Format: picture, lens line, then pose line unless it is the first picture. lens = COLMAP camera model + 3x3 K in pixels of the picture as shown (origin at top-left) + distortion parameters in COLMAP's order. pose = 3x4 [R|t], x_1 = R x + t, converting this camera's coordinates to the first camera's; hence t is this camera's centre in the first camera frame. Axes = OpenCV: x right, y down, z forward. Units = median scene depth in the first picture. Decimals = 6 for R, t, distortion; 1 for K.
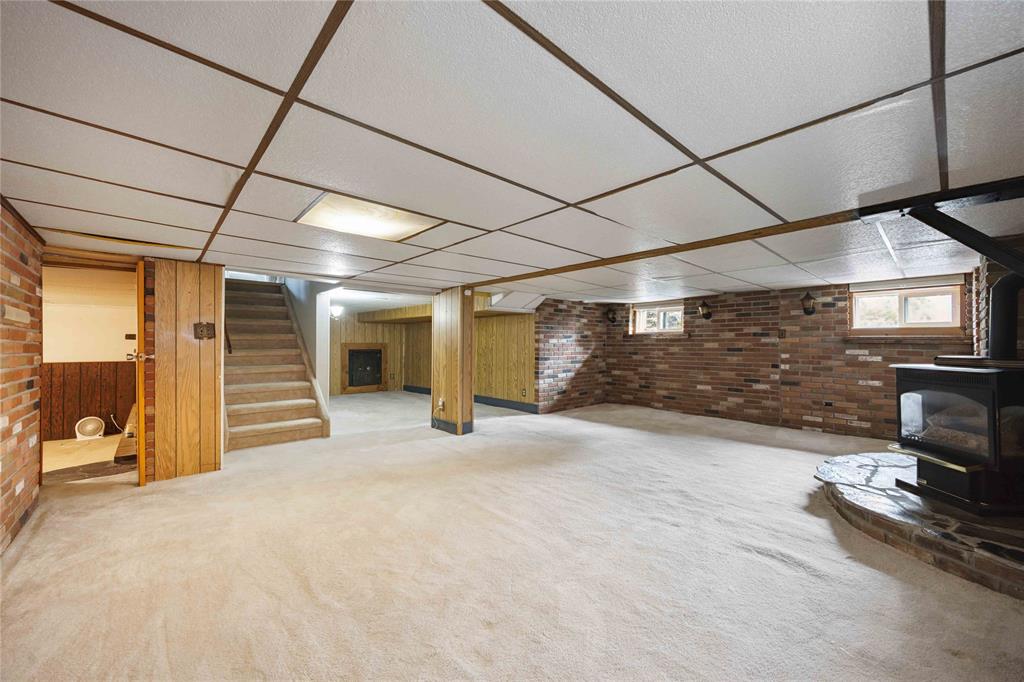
lens RADIAL K [[394.7, 0, 516.7], [0, 394.7, 341.6], [0, 0, 1]] dist [-0.004112, -0.000496]
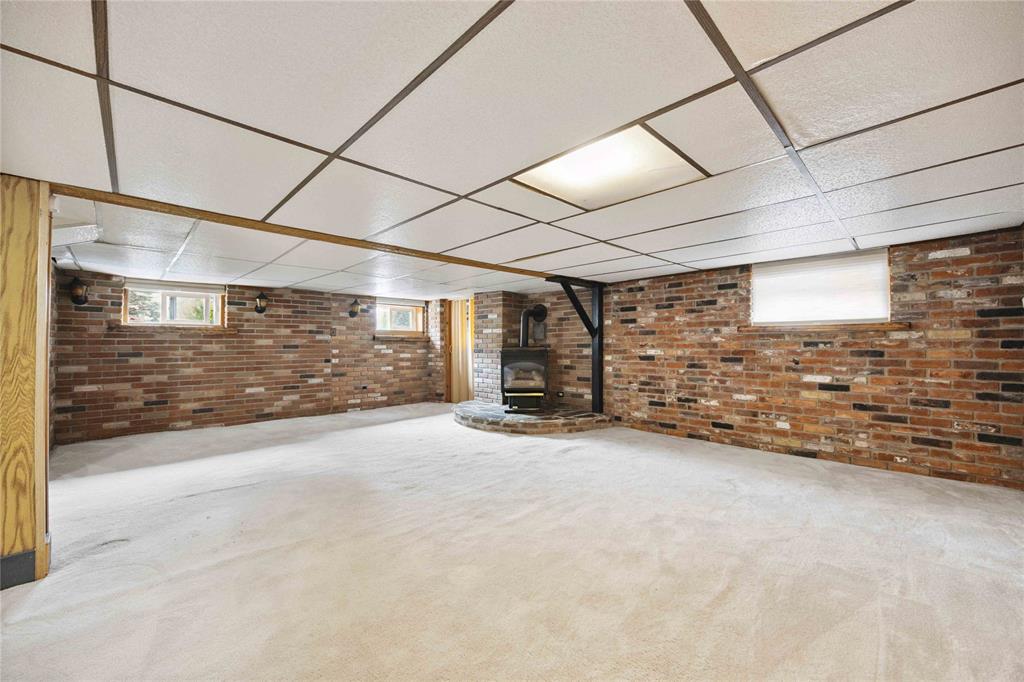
lens RADIAL K [[394.7, 0, 516.7], [0, 394.7, 342.3], [0, 0, 1]] dist [-0.004112, -0.000496]
pose [[-0.031464, 0.002830, 0.999501, -0.444992], [-0.003684, 0.999989, -0.002948, 0.010380], [-0.999498, -0.003775, -0.031453, 0.465656]]
